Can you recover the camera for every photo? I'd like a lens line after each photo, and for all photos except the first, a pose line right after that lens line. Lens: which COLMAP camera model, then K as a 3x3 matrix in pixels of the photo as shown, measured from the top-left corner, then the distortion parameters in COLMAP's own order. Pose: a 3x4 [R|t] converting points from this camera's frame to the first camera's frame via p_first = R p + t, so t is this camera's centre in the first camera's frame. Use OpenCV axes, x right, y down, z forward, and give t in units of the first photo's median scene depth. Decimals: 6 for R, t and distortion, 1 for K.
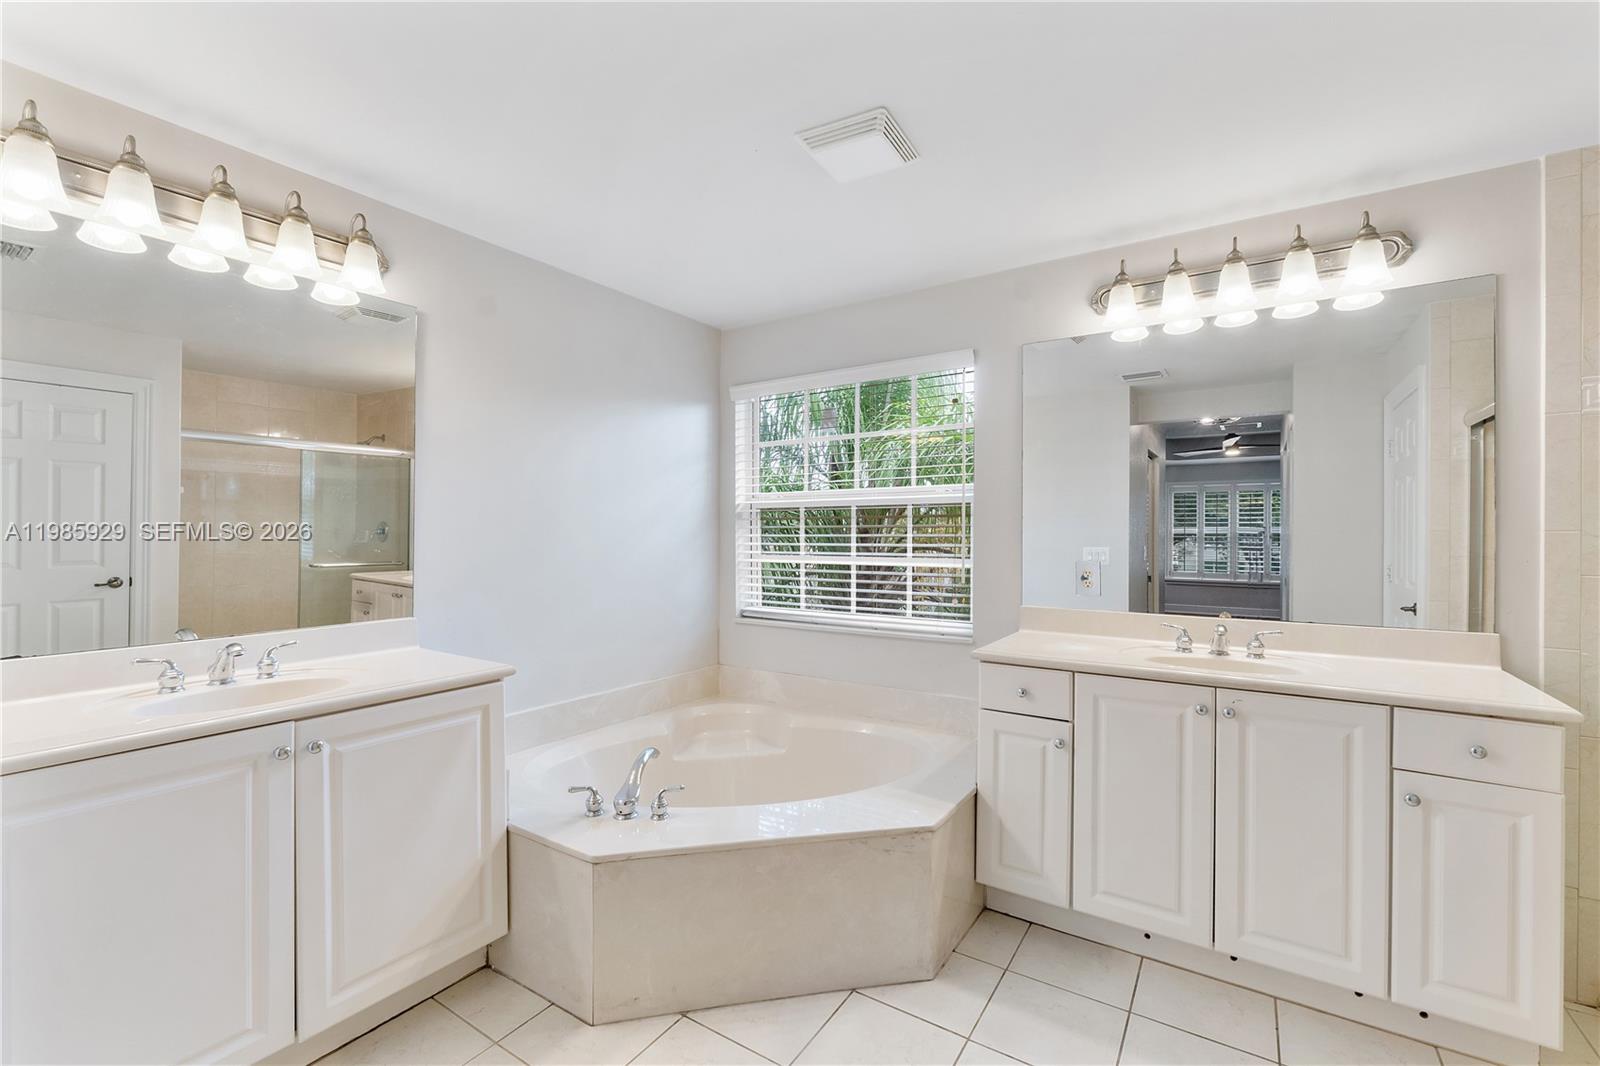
lens RADIAL K [[679.7, 0, 802.8], [0, 679.7, 536.1], [0, 0, 1]] dist [-0.002520, -0.000673]
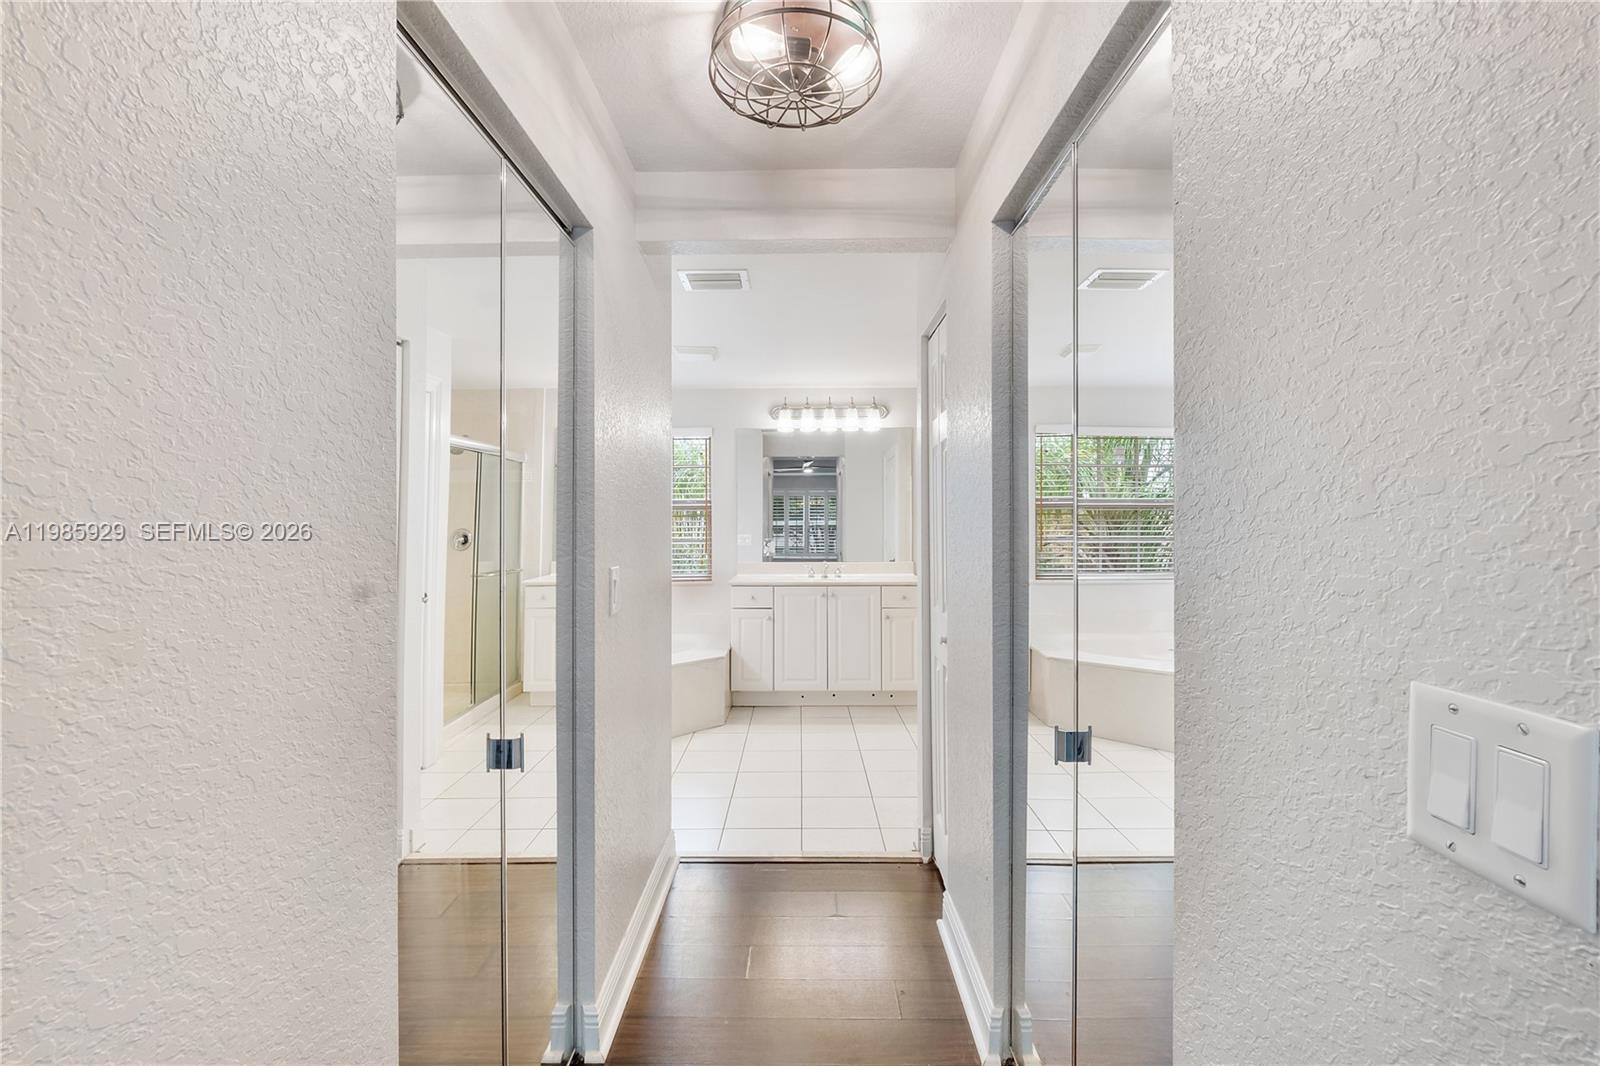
lens RADIAL K [[688.7, 0, 800.0], [0, 688.7, 533.0], [0, 0, 1]] dist [-0.004317, -0.000648]
pose [[0.839360, -0.011032, 0.543464, -0.694413], [0.008221, 0.999937, 0.007600, 0.005580], [-0.543514, -0.001911, 0.839398, -0.874548]]
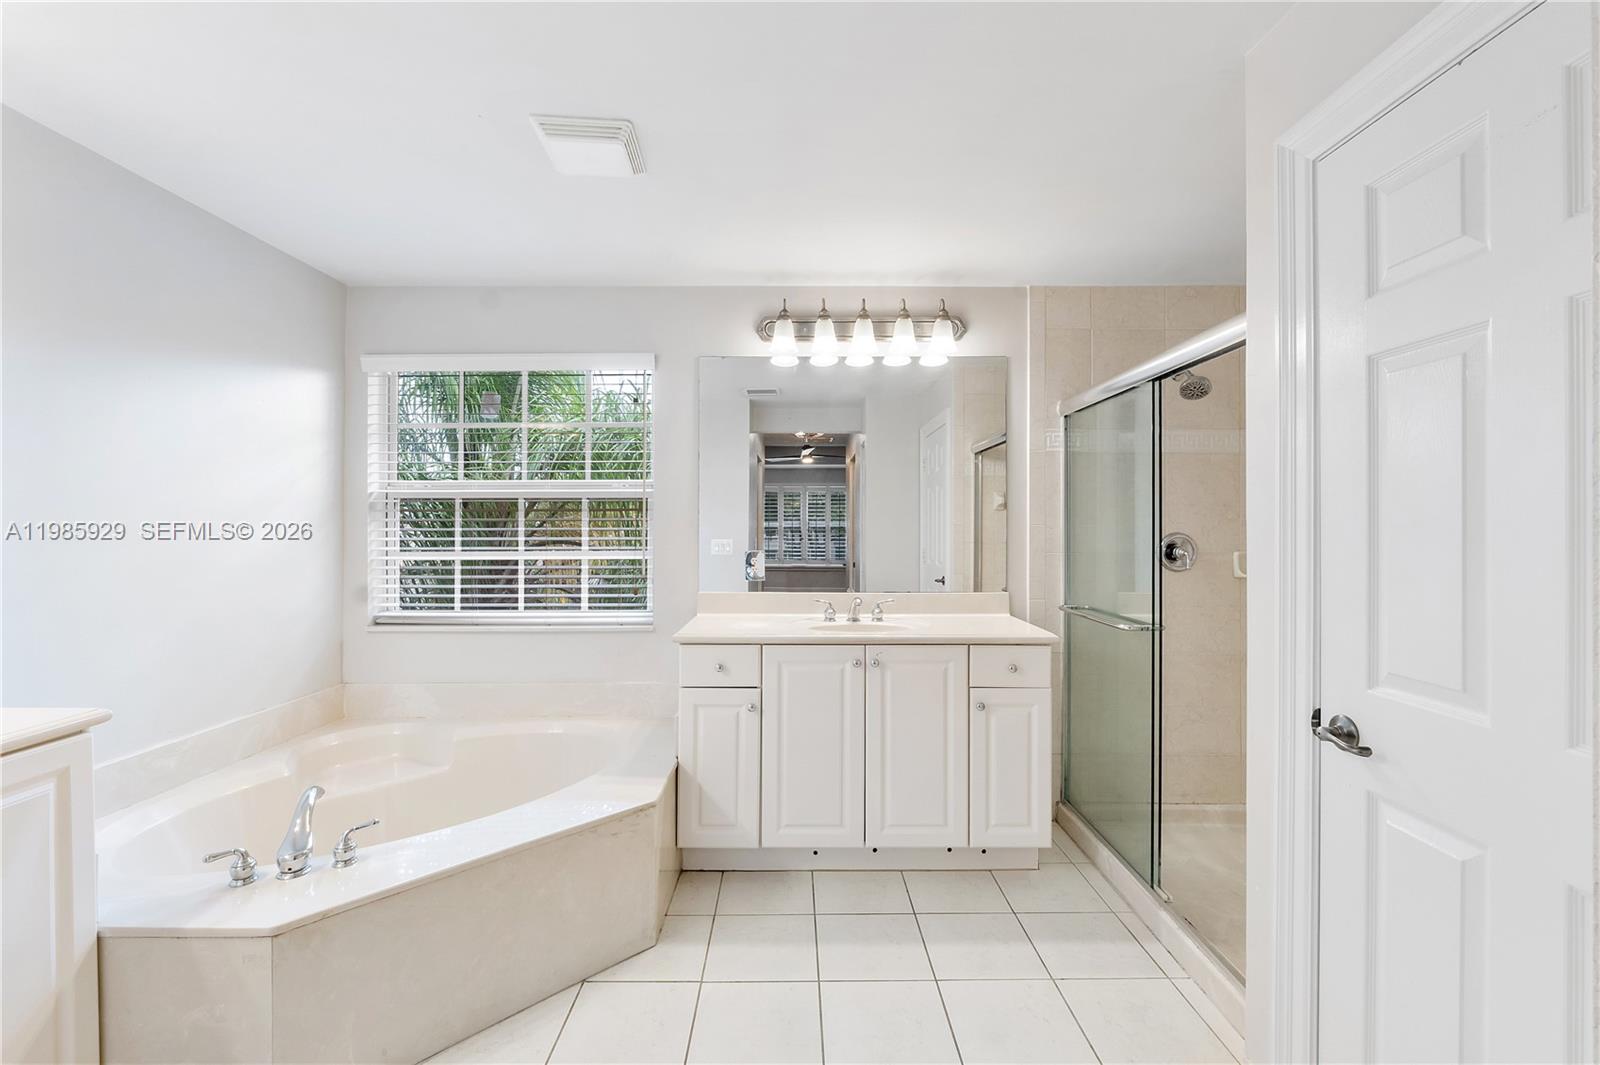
lens RADIAL K [[676.7, 0, 797.9], [0, 676.7, 527.3], [0, 0, 1]] dist [-0.002672, -0.000768]
pose [[0.834749, -0.001389, 0.550629, -0.173388], [0.003240, 0.999992, -0.002390, 0.000019], [-0.550621, 0.003779, 0.834747, -0.010354]]
